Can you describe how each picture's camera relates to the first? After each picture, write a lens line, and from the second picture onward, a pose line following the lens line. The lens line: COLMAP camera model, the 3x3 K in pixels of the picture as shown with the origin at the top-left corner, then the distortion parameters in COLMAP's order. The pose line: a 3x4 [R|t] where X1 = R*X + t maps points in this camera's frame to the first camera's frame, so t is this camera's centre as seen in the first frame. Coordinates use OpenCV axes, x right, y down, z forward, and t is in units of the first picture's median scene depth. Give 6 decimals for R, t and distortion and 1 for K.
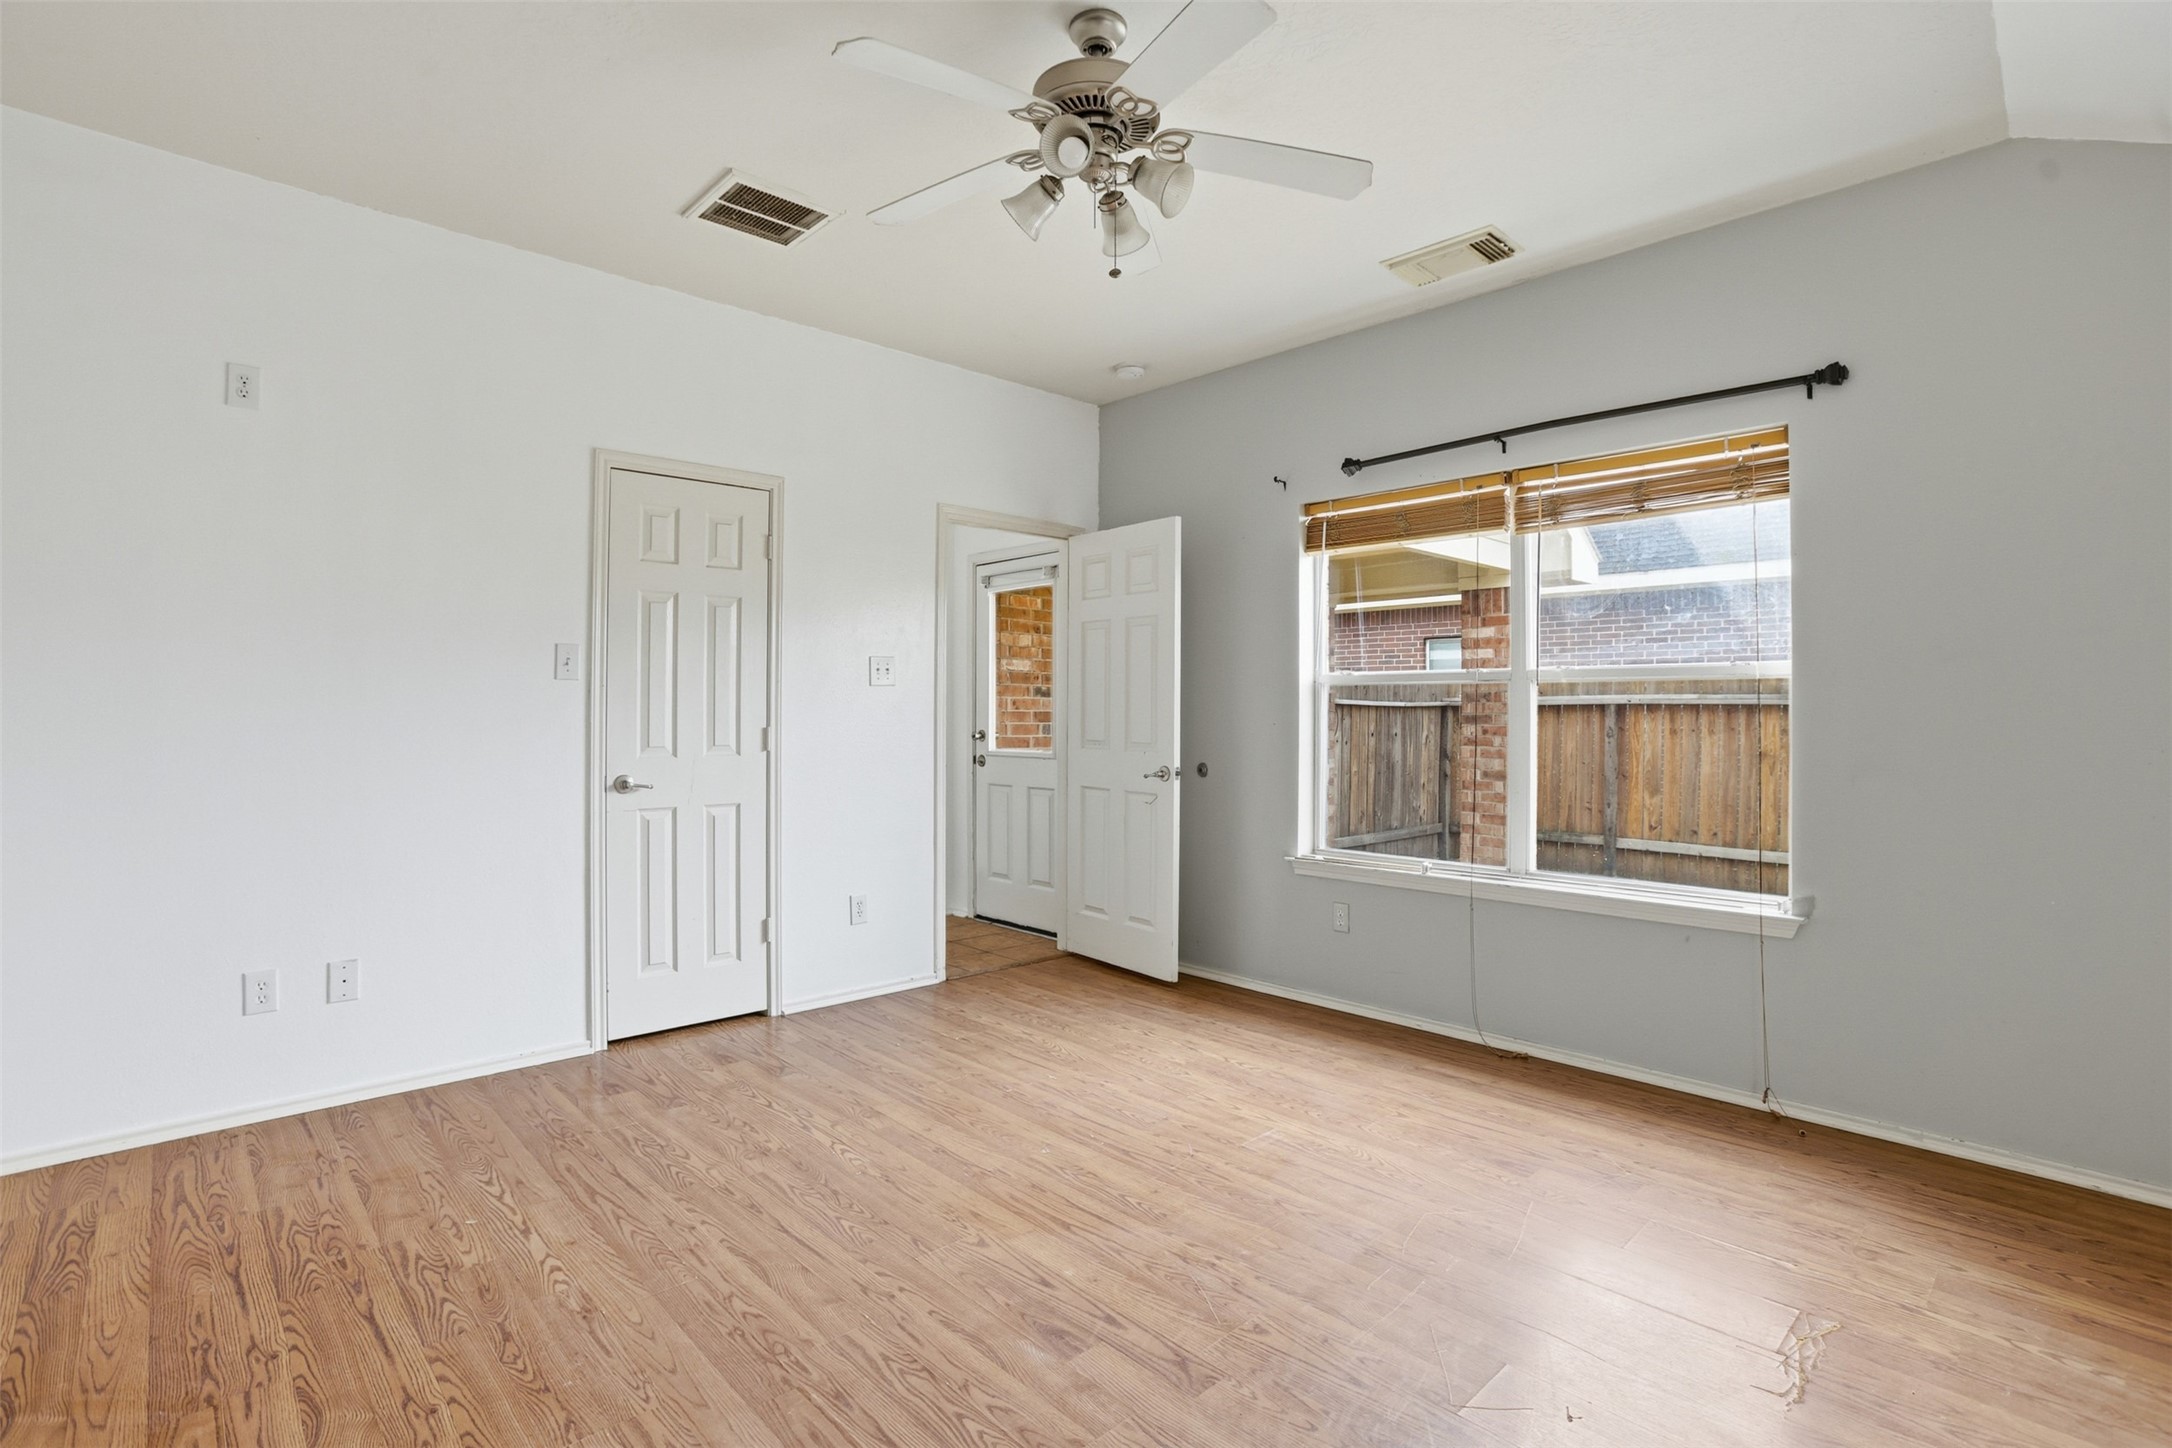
lens RADIAL K [[1026.8, 0, 1086.0], [0, 1026.8, 724.0], [0, 0, 1]] dist [-0.014970, 0.000597]
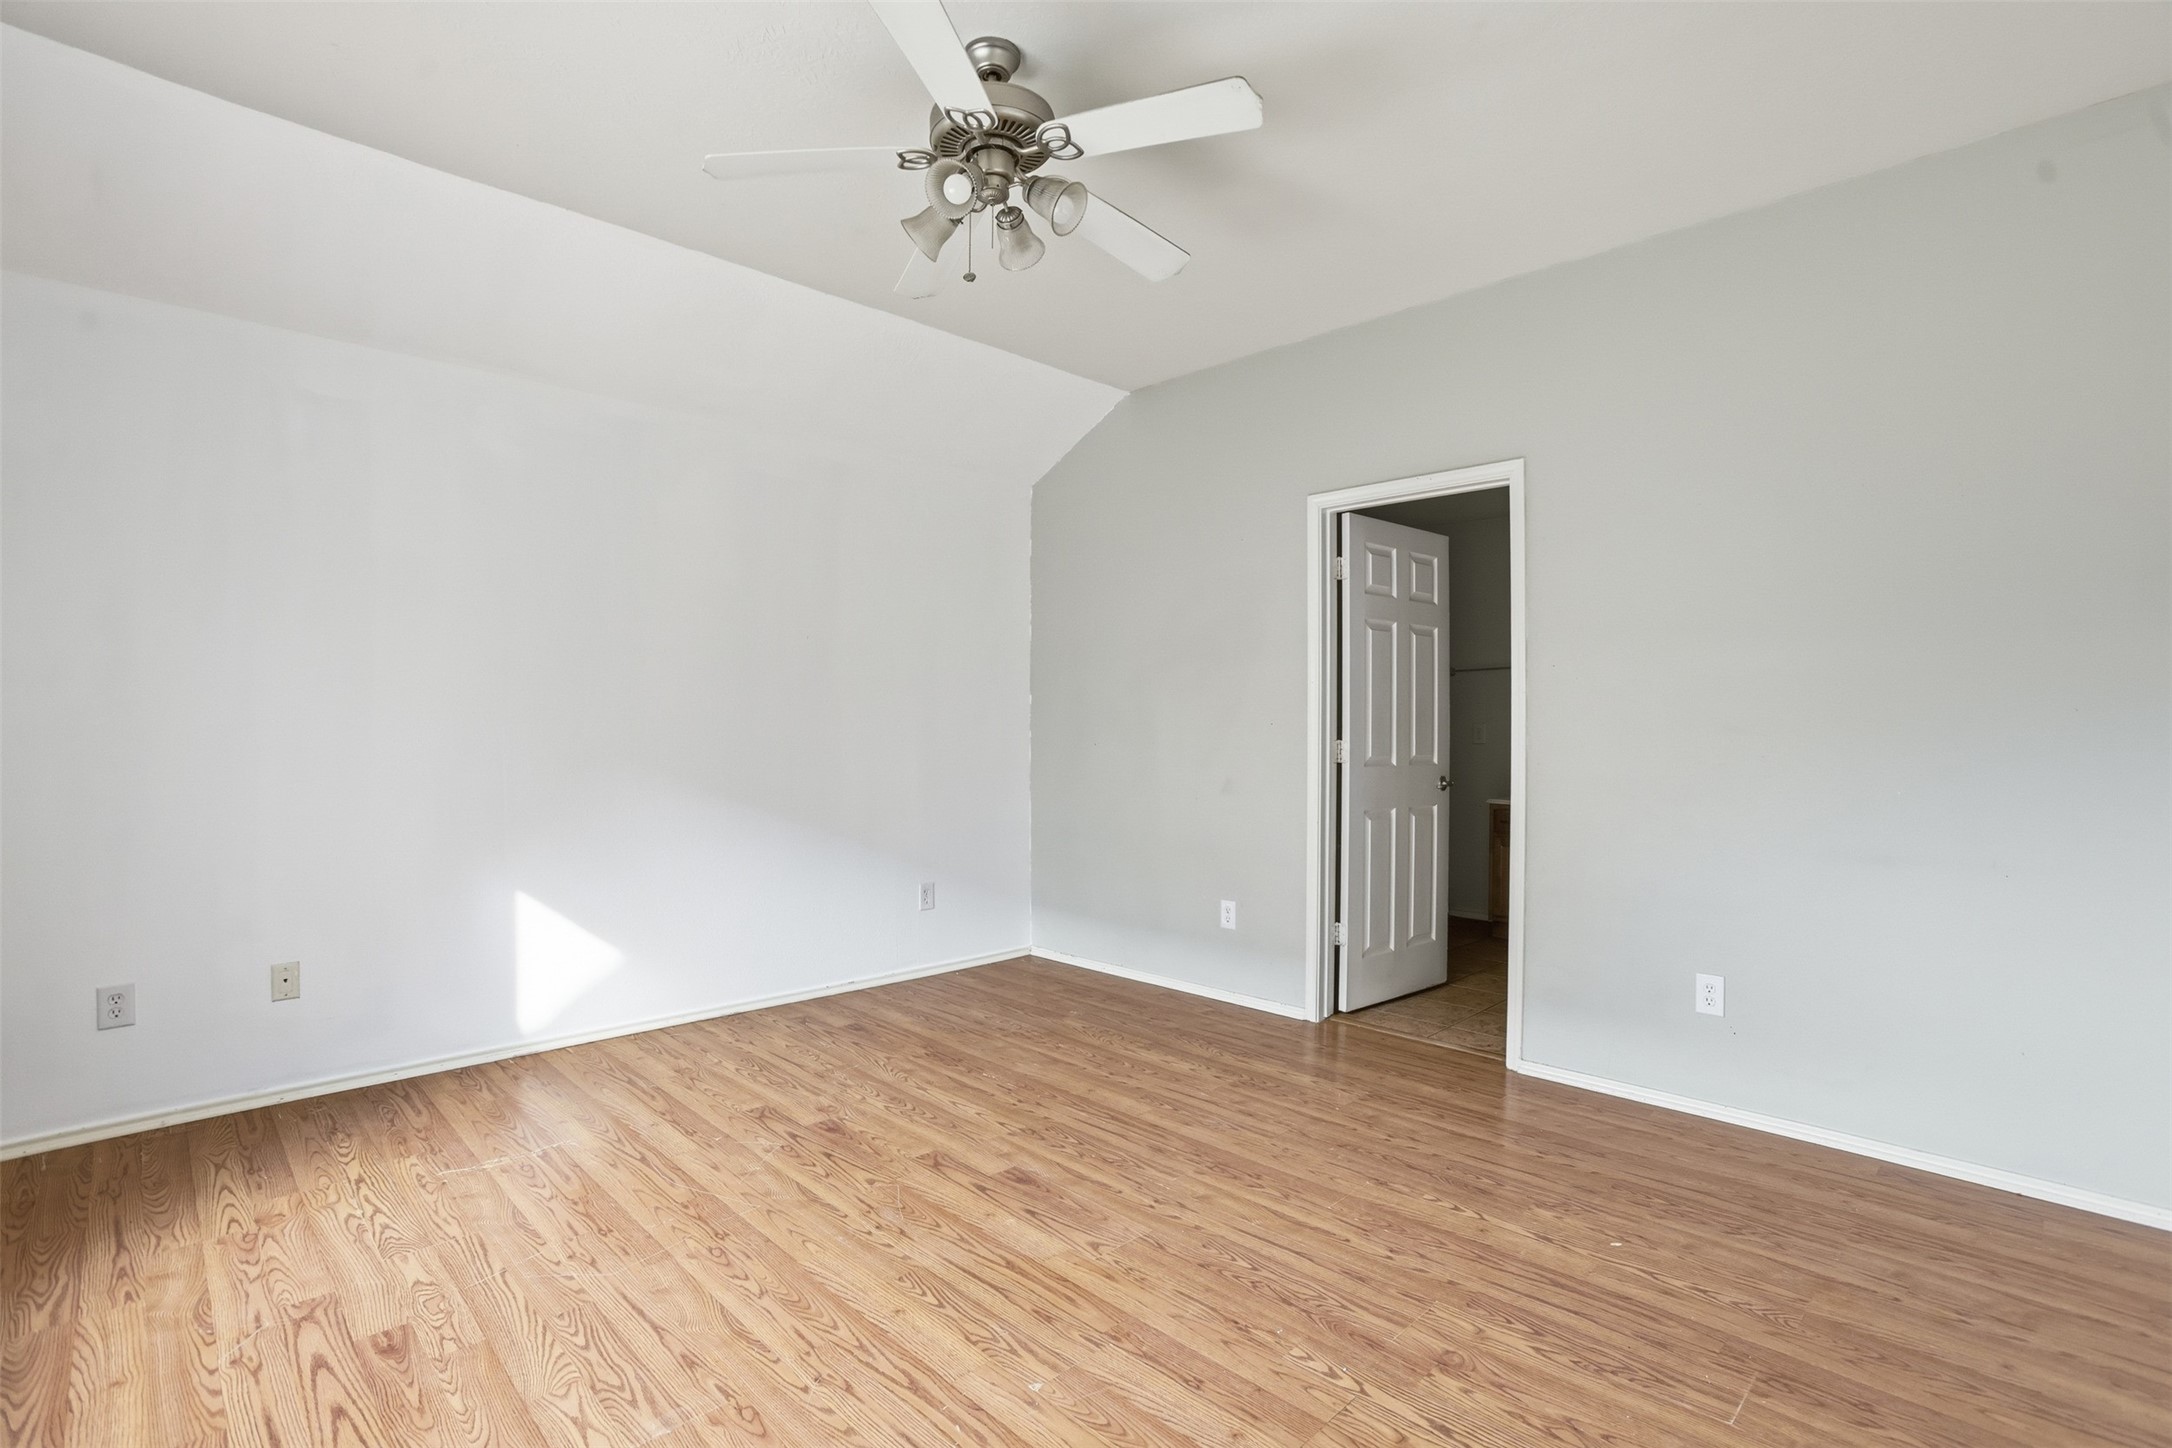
lens RADIAL K [[1026.8, 0, 1086.0], [0, 1026.8, 724.0], [0, 0, 1]] dist [-0.014970, 0.000597]
pose [[-0.999655, -0.007701, -0.025127, -0.064218], [-0.008089, 0.999849, 0.015348, -0.026437], [0.025005, 0.015546, -0.999566, 2.027101]]
